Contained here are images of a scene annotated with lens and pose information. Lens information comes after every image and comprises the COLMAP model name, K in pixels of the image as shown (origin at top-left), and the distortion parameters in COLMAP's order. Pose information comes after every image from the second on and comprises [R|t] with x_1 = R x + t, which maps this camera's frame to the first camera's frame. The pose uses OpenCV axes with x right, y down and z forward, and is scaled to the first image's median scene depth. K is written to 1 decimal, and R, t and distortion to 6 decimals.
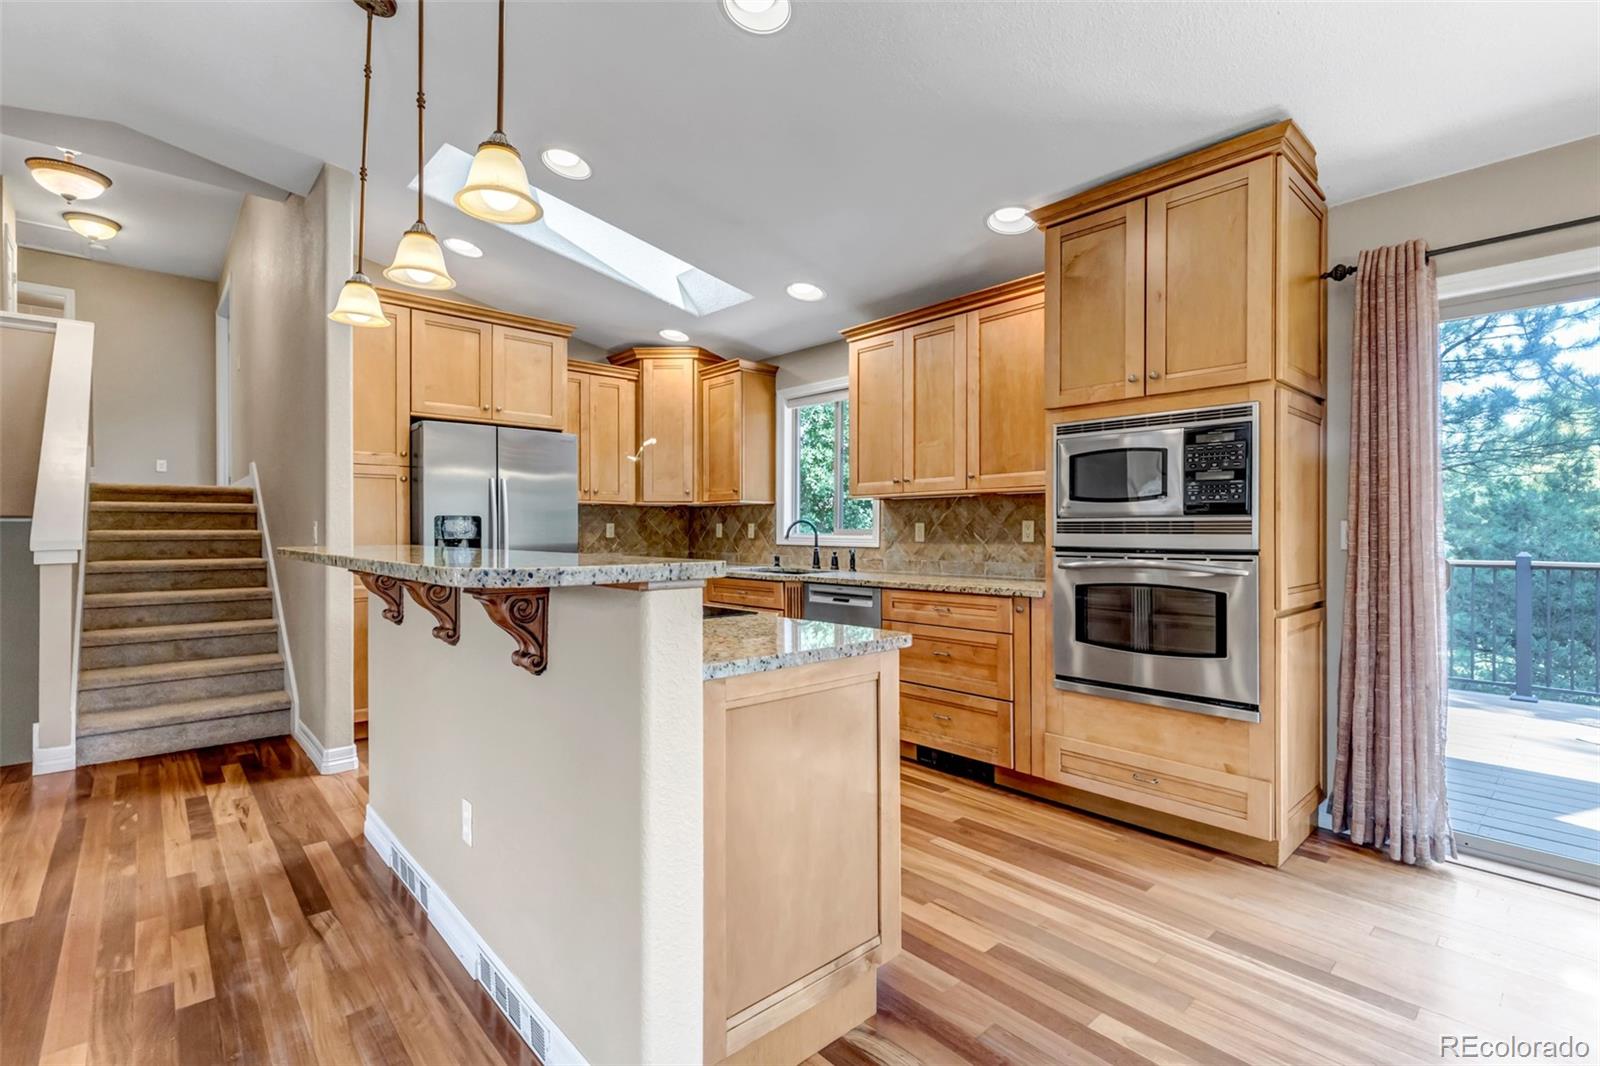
lens RADIAL K [[733.1, 0, 809.5], [0, 733.1, 534.1], [0, 0, 1]] dist [0.004037, 0.000164]
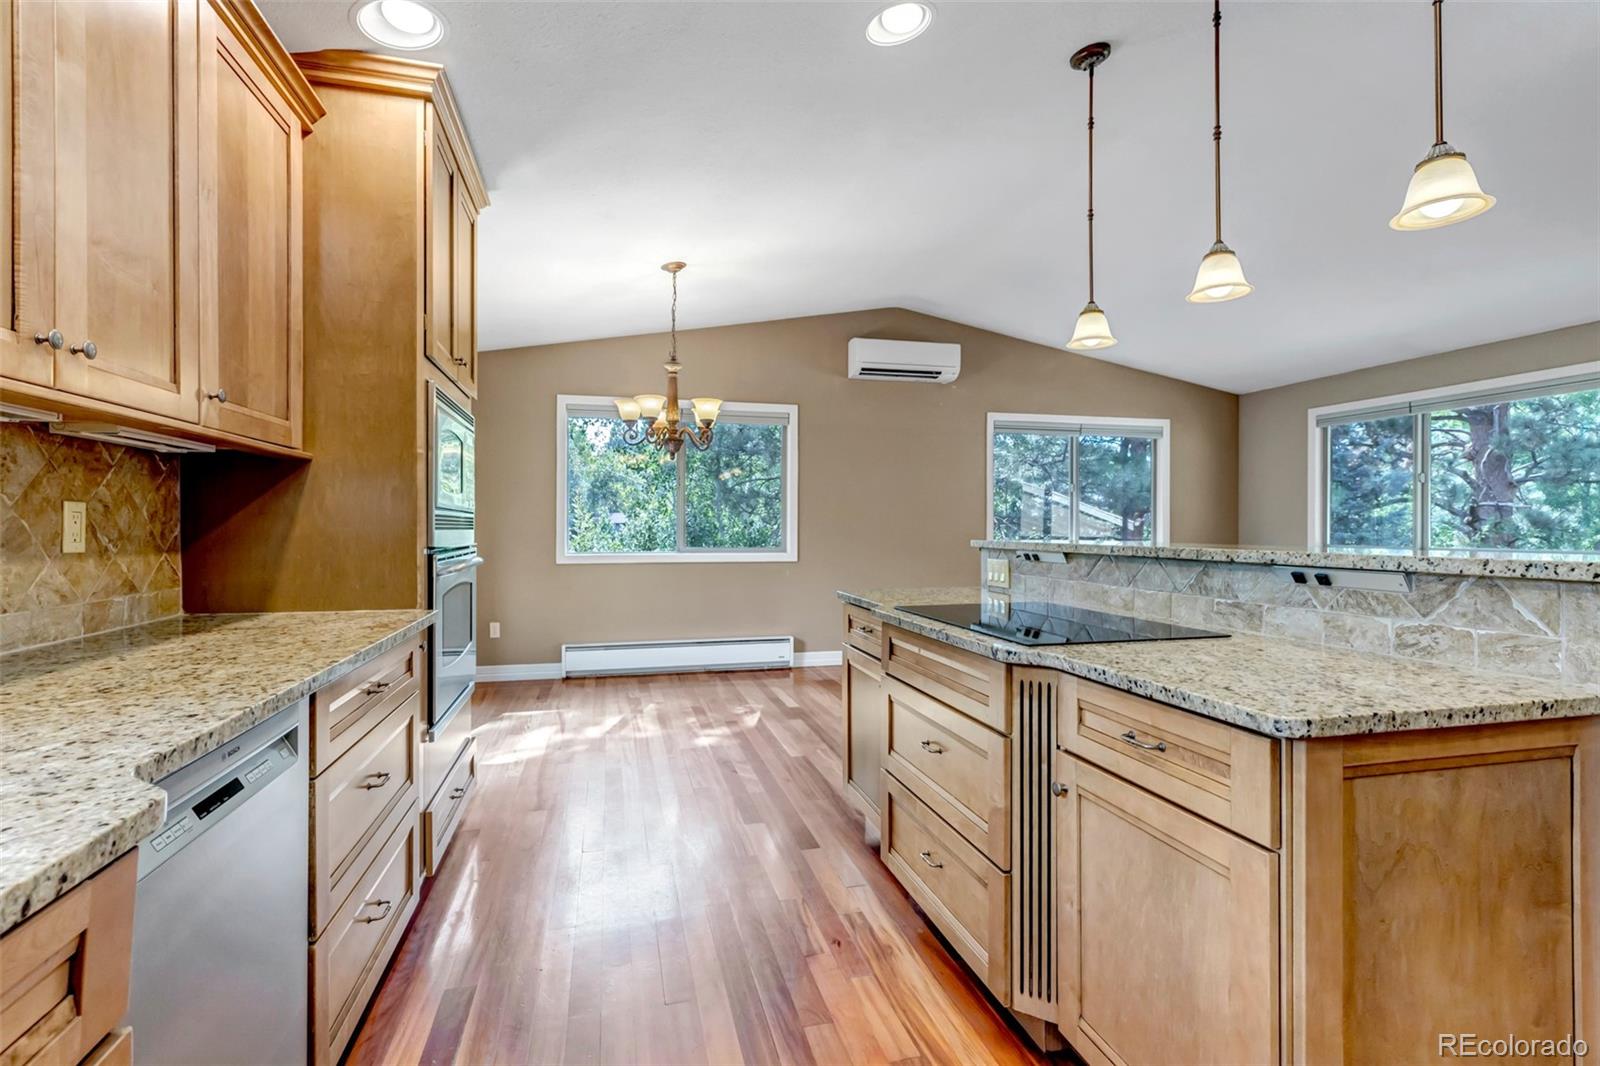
lens RADIAL K [[733.1, 0, 798.7], [0, 733.1, 533.1], [0, 0, 1]] dist [0.004037, 0.000164]
pose [[-0.873420, -0.005532, 0.486936, -0.333411], [0.000914, 0.999915, 0.012999, -0.007022], [-0.486966, 0.011798, -0.873341, 1.442793]]
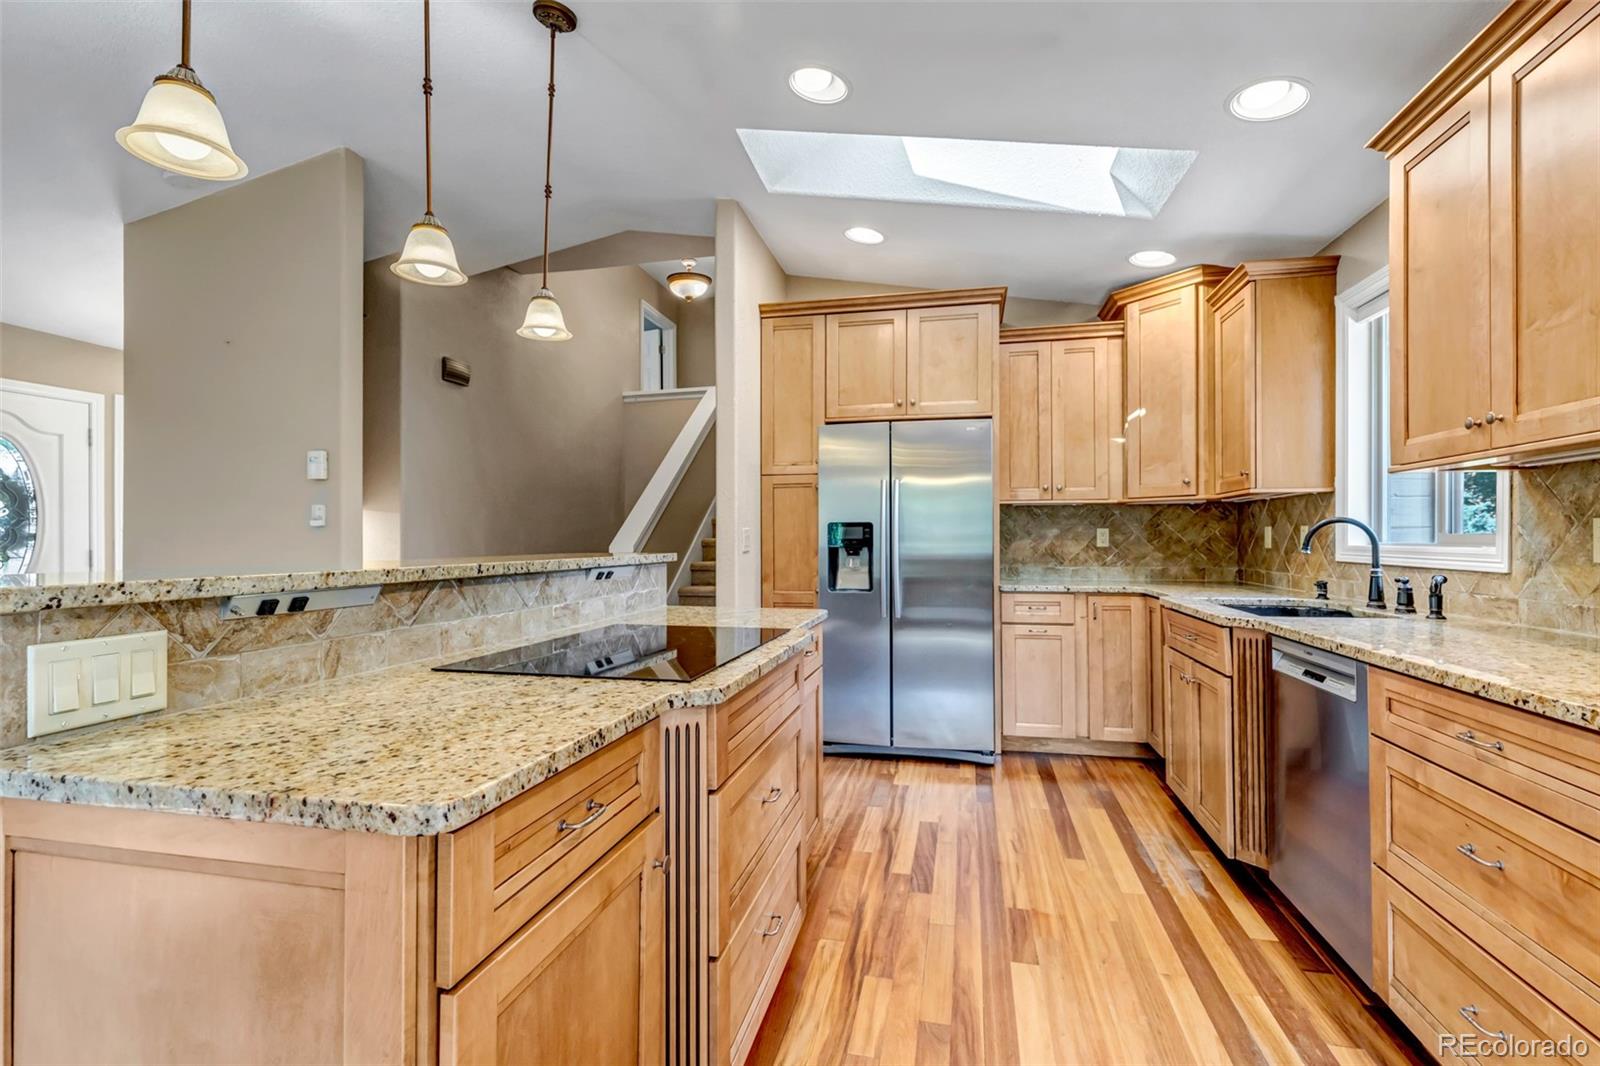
lens RADIAL K [[733.1, 0, 797.6], [0, 733.1, 535.1], [0, 0, 1]] dist [0.004037, 0.000164]
pose [[0.566798, -0.005447, -0.823839, 0.331241], [-0.001244, 0.999971, -0.007467, -0.002705], [0.823856, 0.005257, 0.566775, 0.544471]]
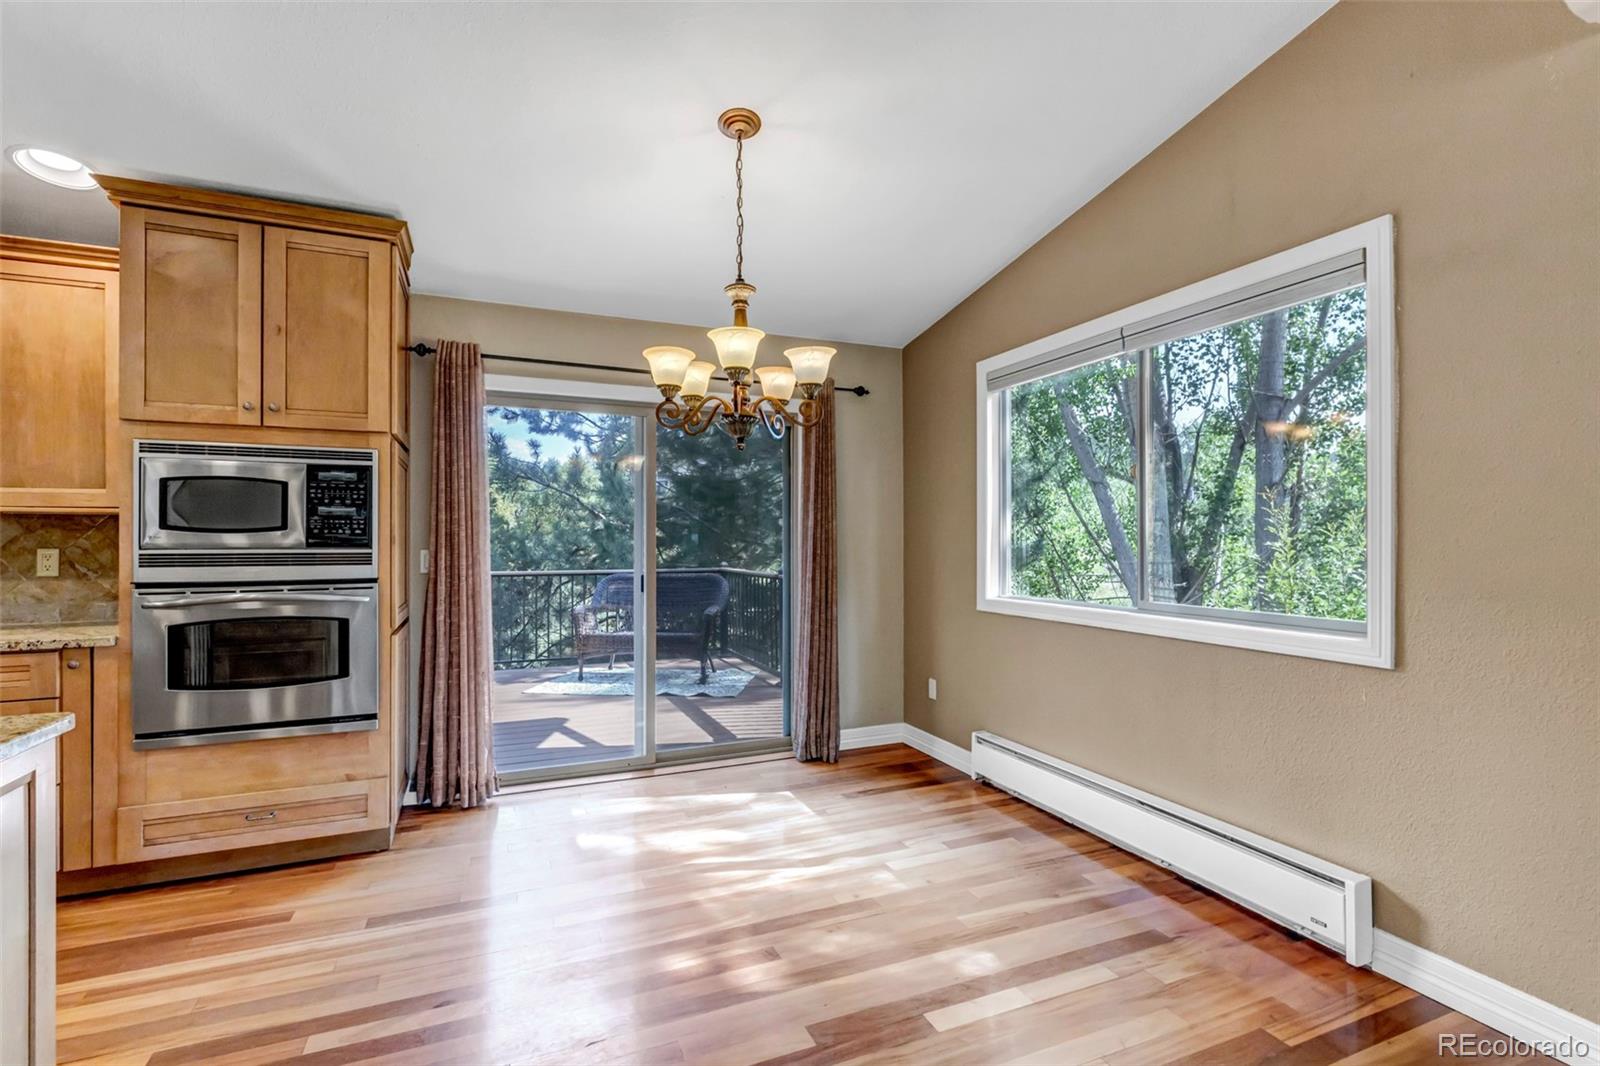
lens RADIAL K [[733.1, 0, 787.8], [0, 733.1, 535.6], [0, 0, 1]] dist [0.004037, 0.000164]
pose [[0.342286, 0.006250, 0.939575, -0.203475], [0.007057, 0.999933, -0.009222, -0.024231], [-0.939569, 0.009787, 0.342219, 0.000451]]
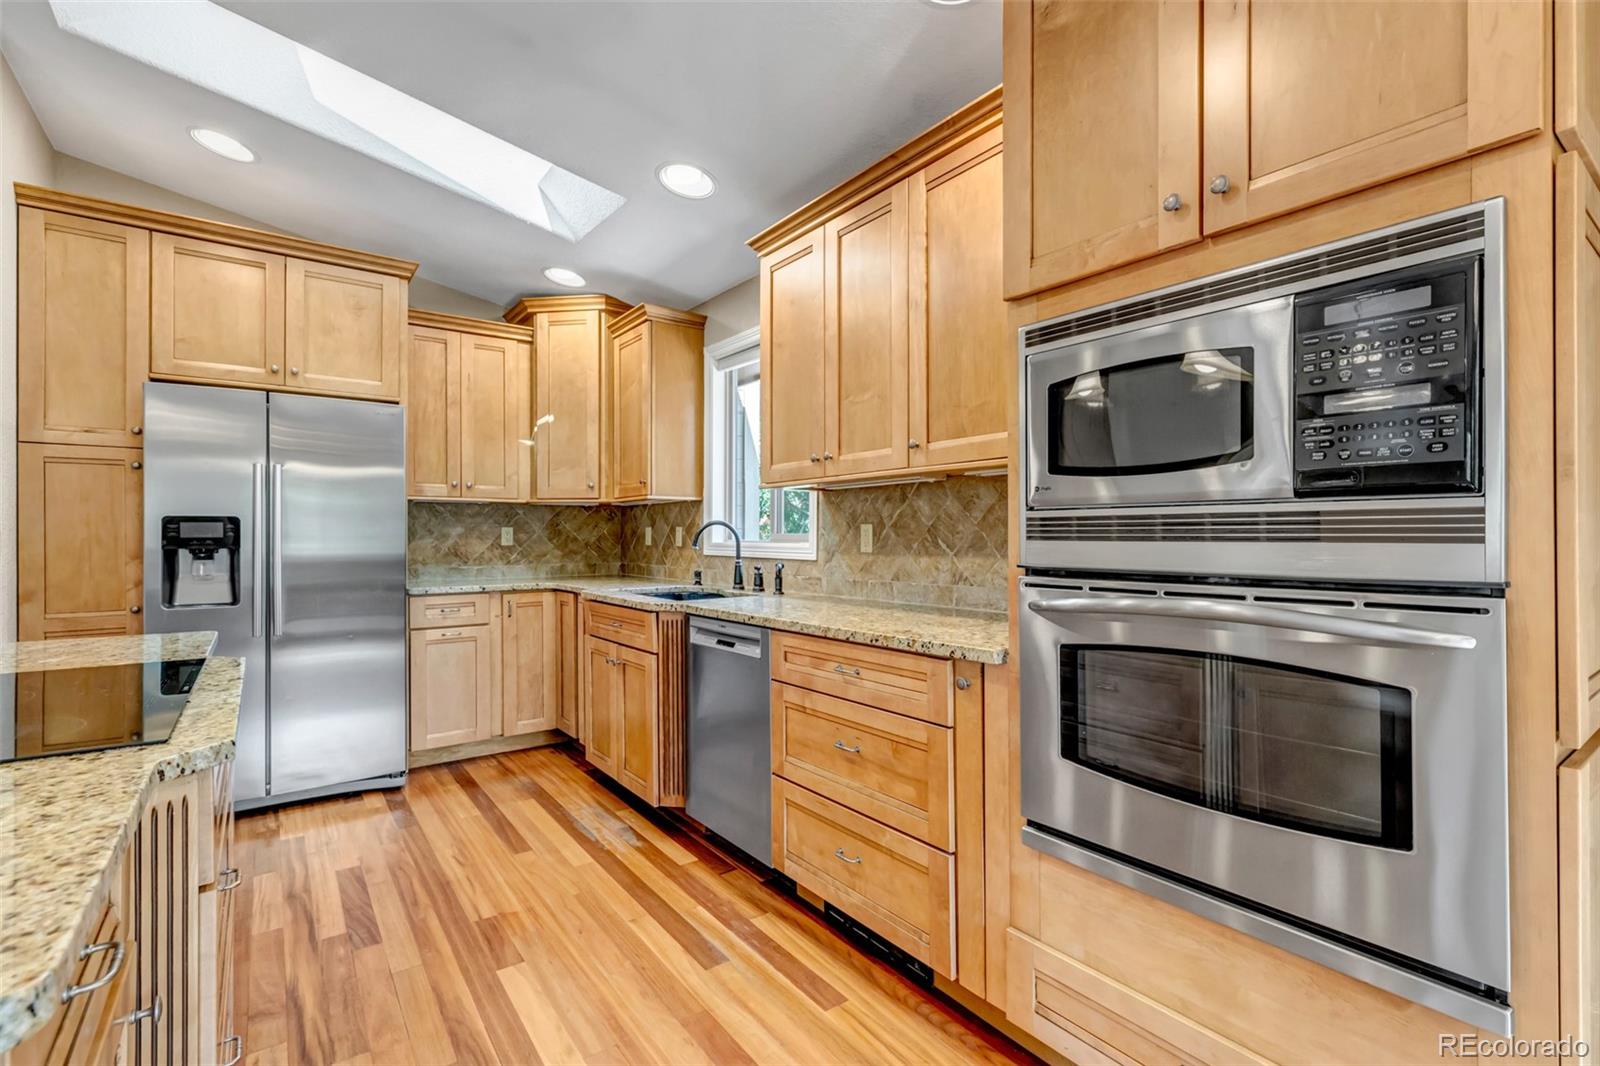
lens RADIAL K [[733.1, 0, 803.3], [0, 733.1, 535.5], [0, 0, 1]] dist [0.004037, 0.000164]
pose [[0.993809, -0.002082, -0.111084, 0.235475], [0.001423, 0.999981, -0.006012, -0.001590], [0.111095, 0.005816, 0.993793, 0.468461]]
